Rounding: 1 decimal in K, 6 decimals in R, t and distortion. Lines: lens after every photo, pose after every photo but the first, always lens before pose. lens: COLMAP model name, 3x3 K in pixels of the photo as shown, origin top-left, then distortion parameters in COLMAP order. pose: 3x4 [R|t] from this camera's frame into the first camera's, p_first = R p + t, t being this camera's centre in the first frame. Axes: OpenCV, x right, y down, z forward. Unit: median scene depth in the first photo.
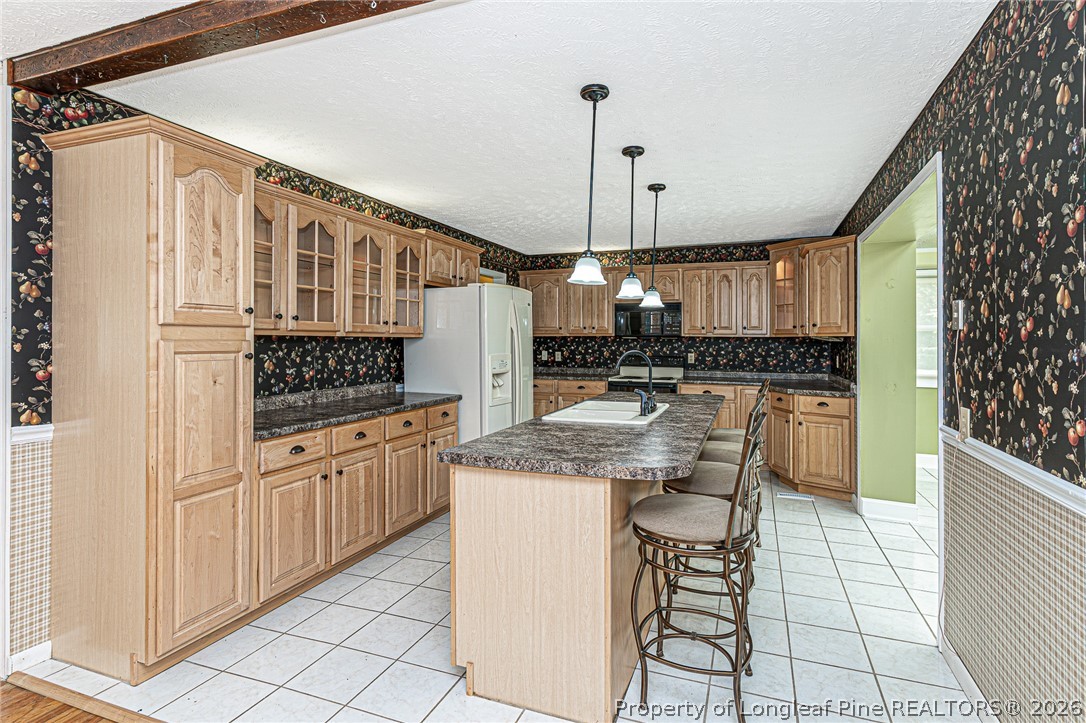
lens RADIAL K [[550.8, 0, 556.5], [0, 550.8, 340.2], [0, 0, 1]] dist [0.005404, 0.000216]
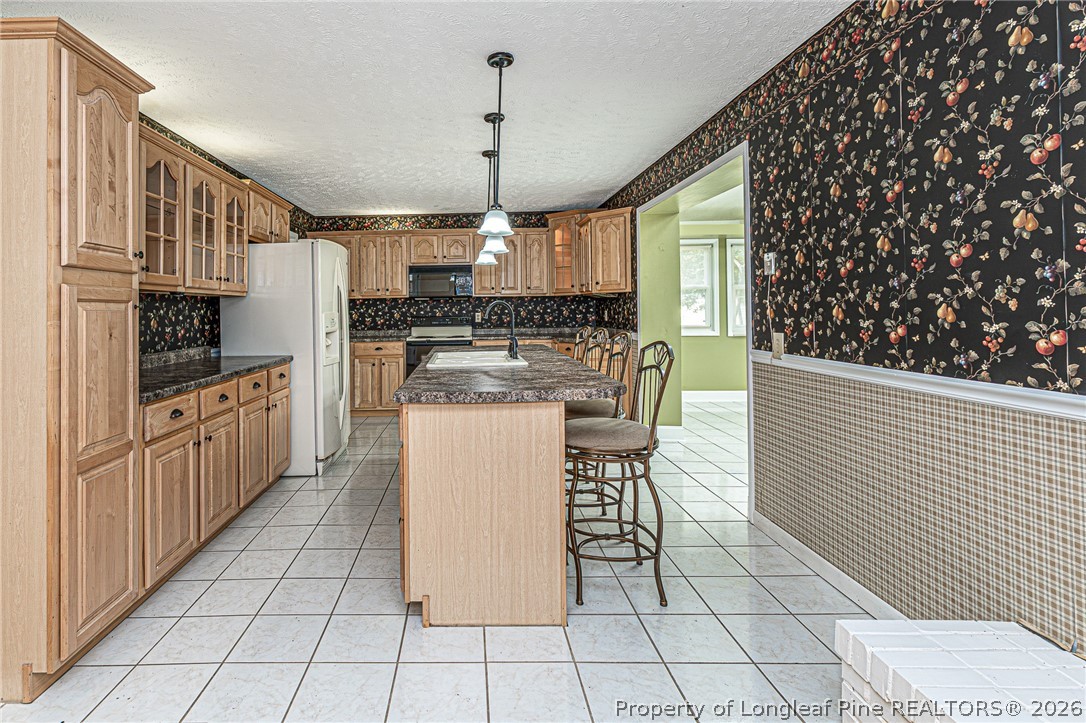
lens RADIAL K [[540.1, 0, 492.2], [0, 540.1, 302.0], [0, 0, 1]] dist [0.000594, -0.000064]
pose [[0.941905, -0.017016, 0.335449, -0.293849], [0.020222, 0.999777, -0.006066, 0.035126], [-0.335271, 0.012497, 0.942039, 0.000470]]
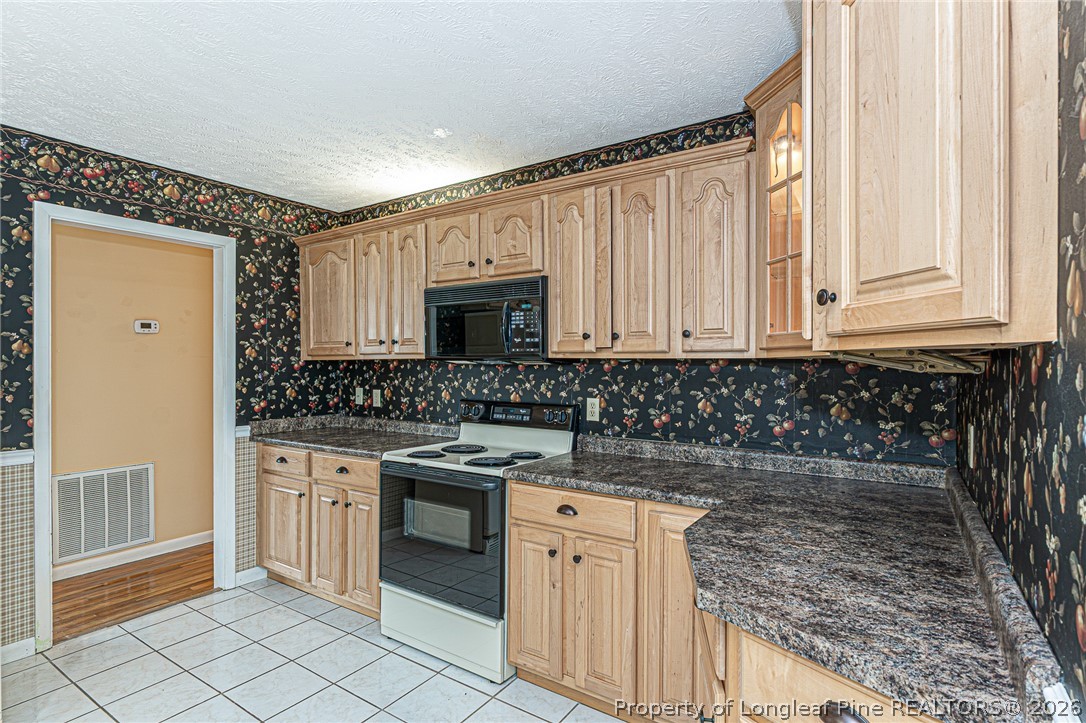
lens RADIAL K [[547.2, 0, 541.5], [0, 547.2, 371.2], [0, 0, 1]] dist [-0.001727, -0.000161]
pose [[0.970992, 0.002470, -0.239099, 1.098901], [-0.002566, 0.999997, -0.000091, 0.011043], [0.239098, 0.000702, 0.970995, 2.049720]]
